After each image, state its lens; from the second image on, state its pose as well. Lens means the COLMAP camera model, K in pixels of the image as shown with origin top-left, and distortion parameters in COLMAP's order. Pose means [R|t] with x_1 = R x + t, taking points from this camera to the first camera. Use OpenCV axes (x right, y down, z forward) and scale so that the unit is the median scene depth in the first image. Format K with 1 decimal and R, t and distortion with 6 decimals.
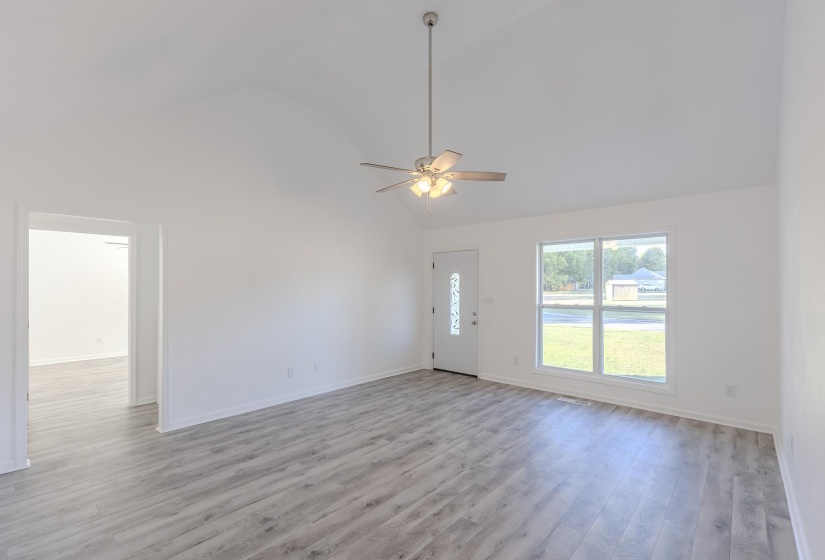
lens RADIAL K [[366.3, 0, 412.5], [0, 366.3, 280.0], [0, 0, 1]] dist [0.000323, 0.000130]
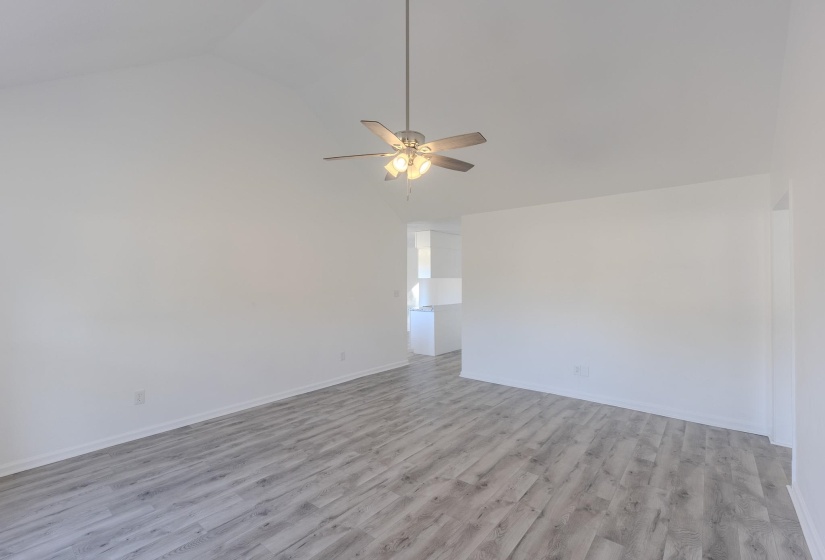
lens RADIAL K [[366.3, 0, 412.5], [0, 366.3, 280.0], [0, 0, 1]] dist [0.000323, 0.000130]
pose [[-0.999281, 0.001195, -0.037889, 0.073603], [0.002269, 0.999596, -0.028327, 0.044530], [0.037839, -0.028392, -0.998880, 1.962101]]
